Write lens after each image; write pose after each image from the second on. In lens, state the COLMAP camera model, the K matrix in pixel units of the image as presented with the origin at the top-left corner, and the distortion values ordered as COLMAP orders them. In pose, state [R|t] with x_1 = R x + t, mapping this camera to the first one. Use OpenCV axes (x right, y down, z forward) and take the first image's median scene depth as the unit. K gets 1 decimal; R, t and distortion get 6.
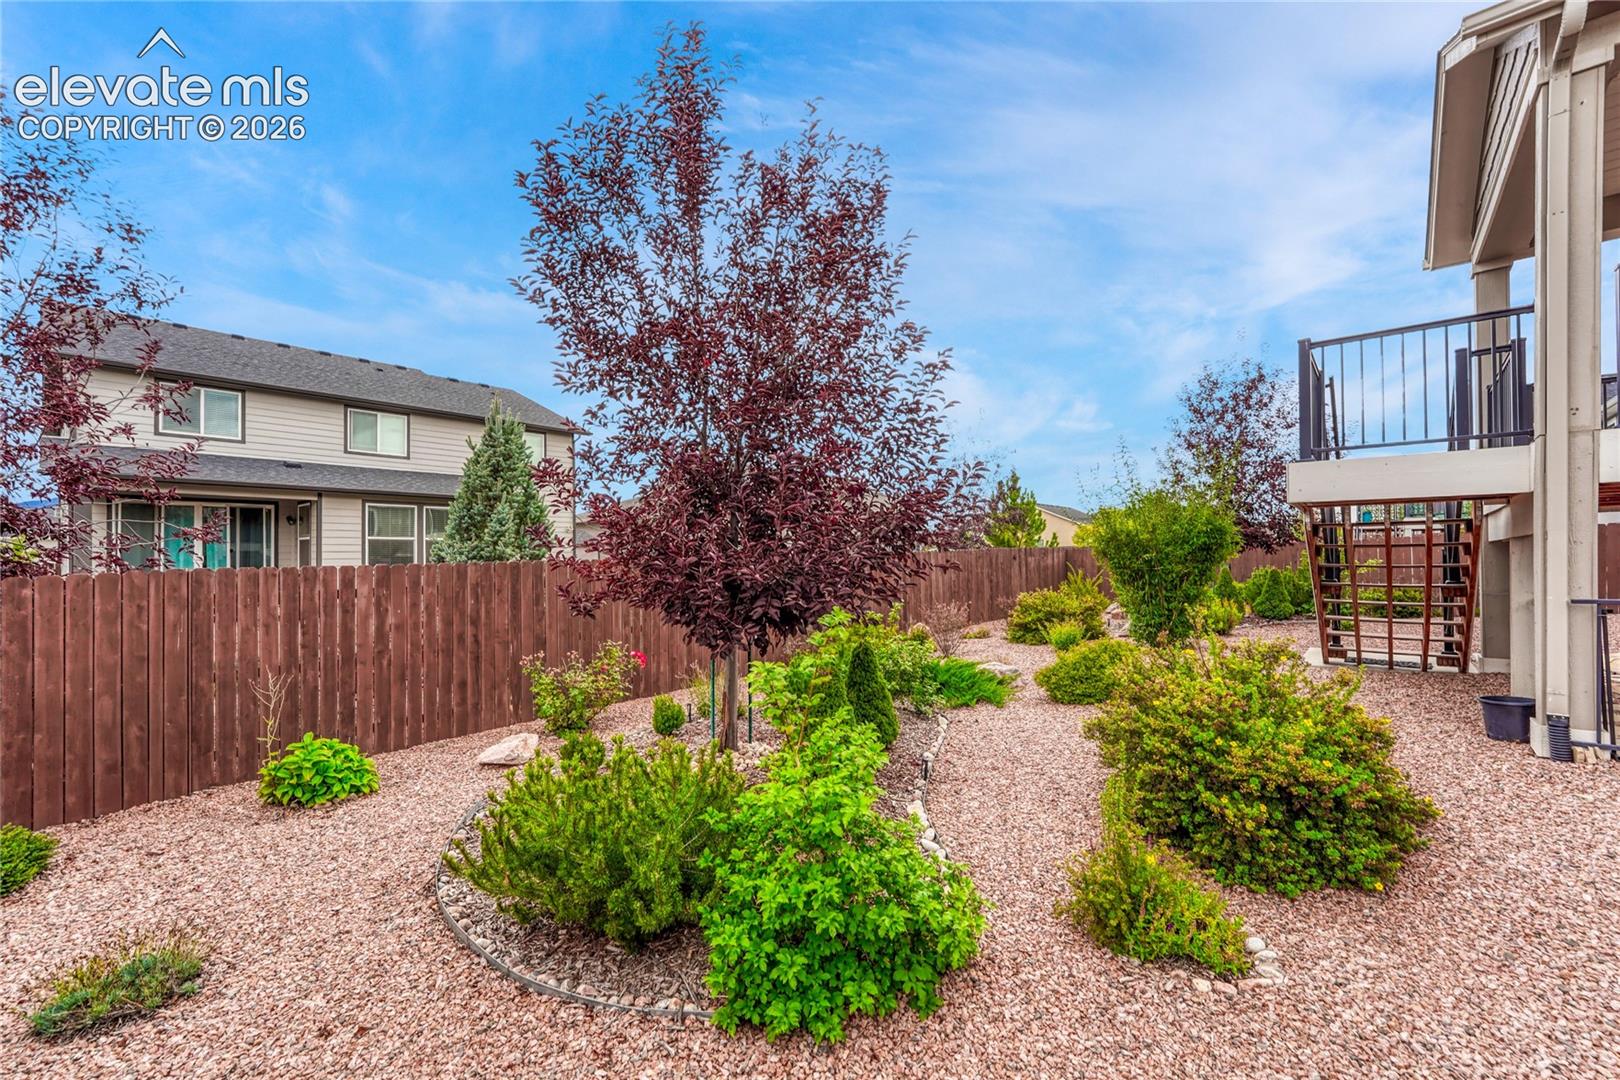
lens RADIAL K [[629.1, 0, 811.6], [0, 629.1, 547.6], [0, 0, 1]] dist [0.000487, 0.000151]
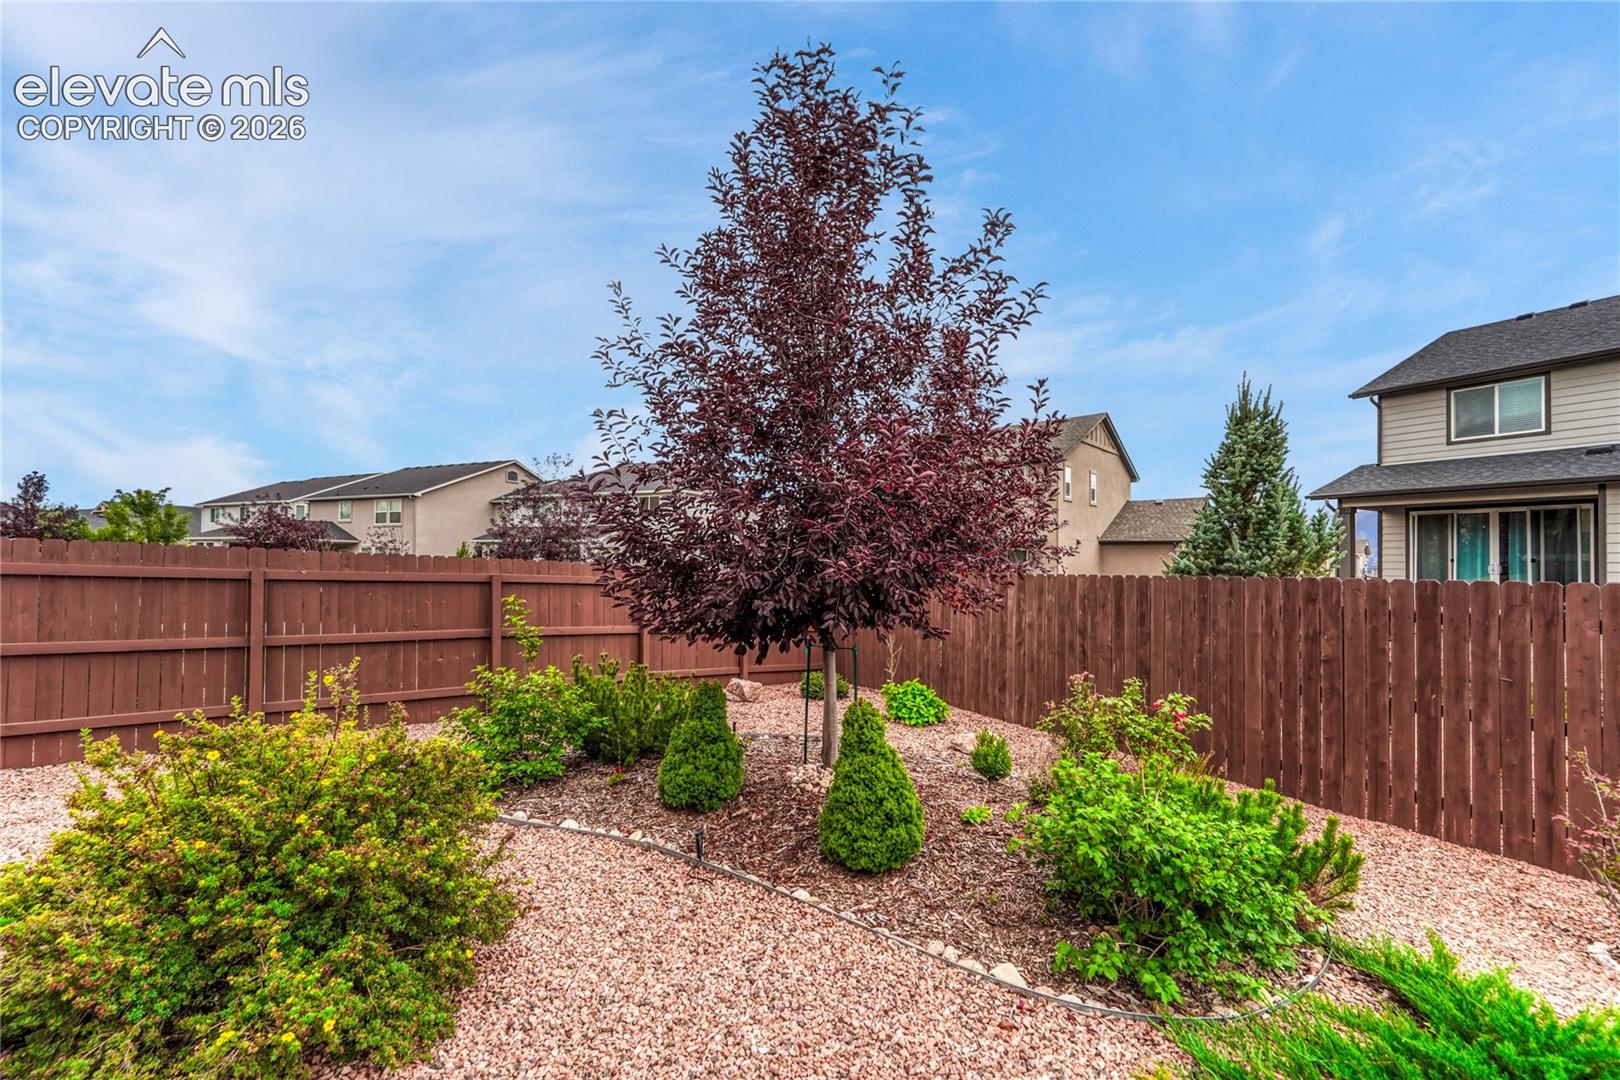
lens RADIAL K [[629.1, 0, 808.2], [0, 629.1, 554.2], [0, 0, 1]] dist [0.000487, 0.000151]
pose [[-0.276223, -0.006453, -0.961072, 0.190870], [0.003338, 0.999965, -0.007673, -0.001040], [0.961088, -0.005328, -0.276192, 0.284652]]
